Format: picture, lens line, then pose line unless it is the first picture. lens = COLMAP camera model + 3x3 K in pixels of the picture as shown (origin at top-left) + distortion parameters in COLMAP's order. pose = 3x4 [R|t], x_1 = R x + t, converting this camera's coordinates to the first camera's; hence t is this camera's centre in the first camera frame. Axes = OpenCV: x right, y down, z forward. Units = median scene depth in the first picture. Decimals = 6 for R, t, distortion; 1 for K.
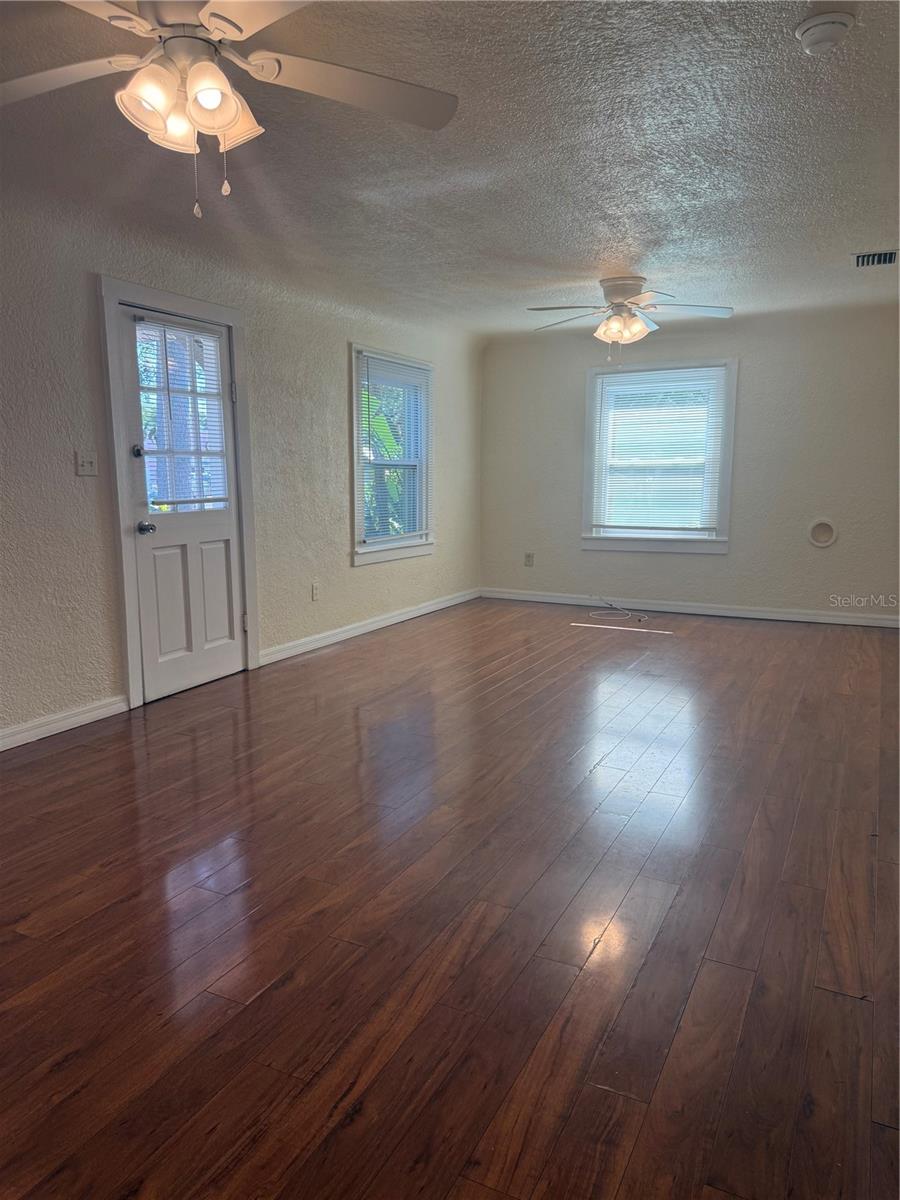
lens RADIAL K [[846.6, 0, 442.3], [0, 846.6, 602.0], [0, 0, 1]] dist [0.027228, -0.005294]
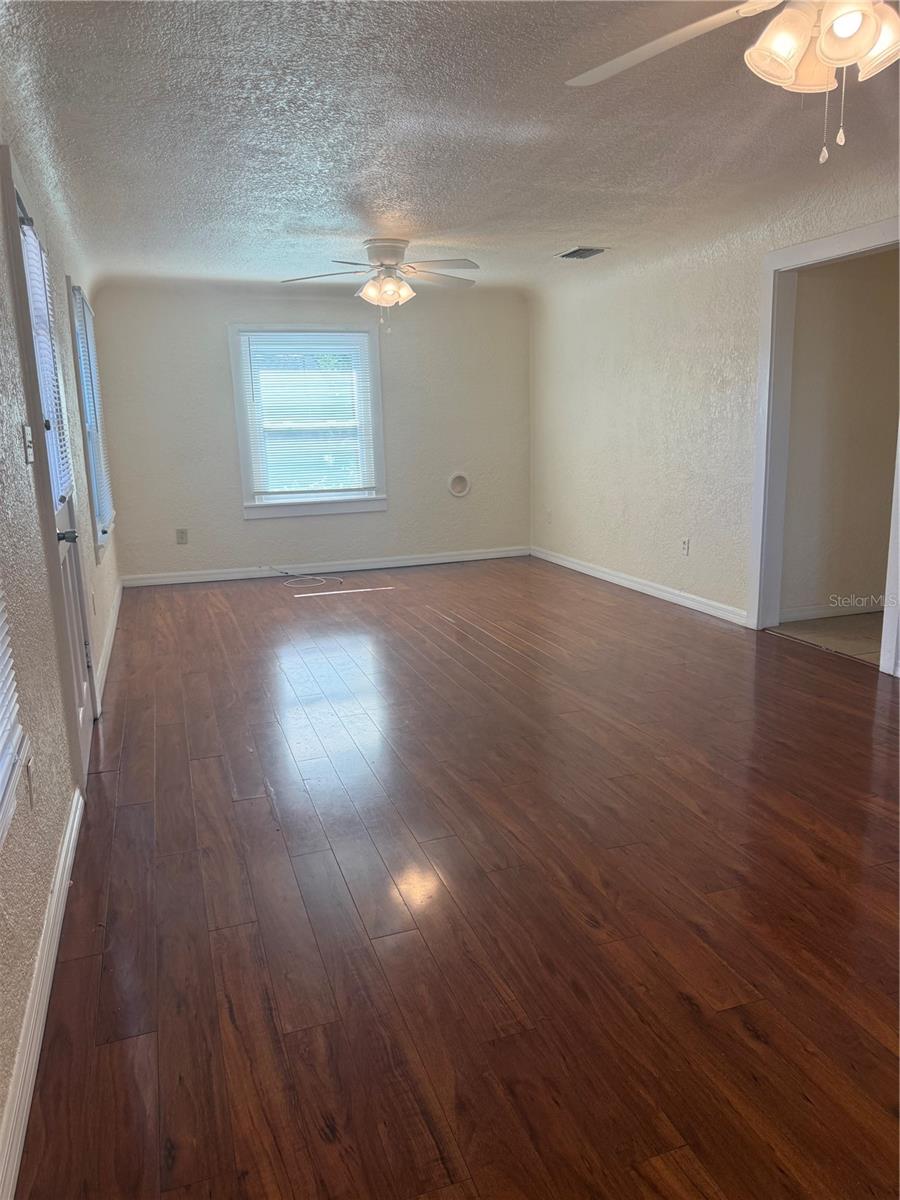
lens RADIAL K [[846.6, 0, 445.7], [0, 846.6, 600.4], [0, 0, 1]] dist [0.027228, -0.005294]
pose [[0.687850, -0.159826, 0.708038, -0.387885], [0.131742, 0.986745, 0.094754, -0.035668], [-0.713797, 0.028102, 0.699789, 0.198335]]
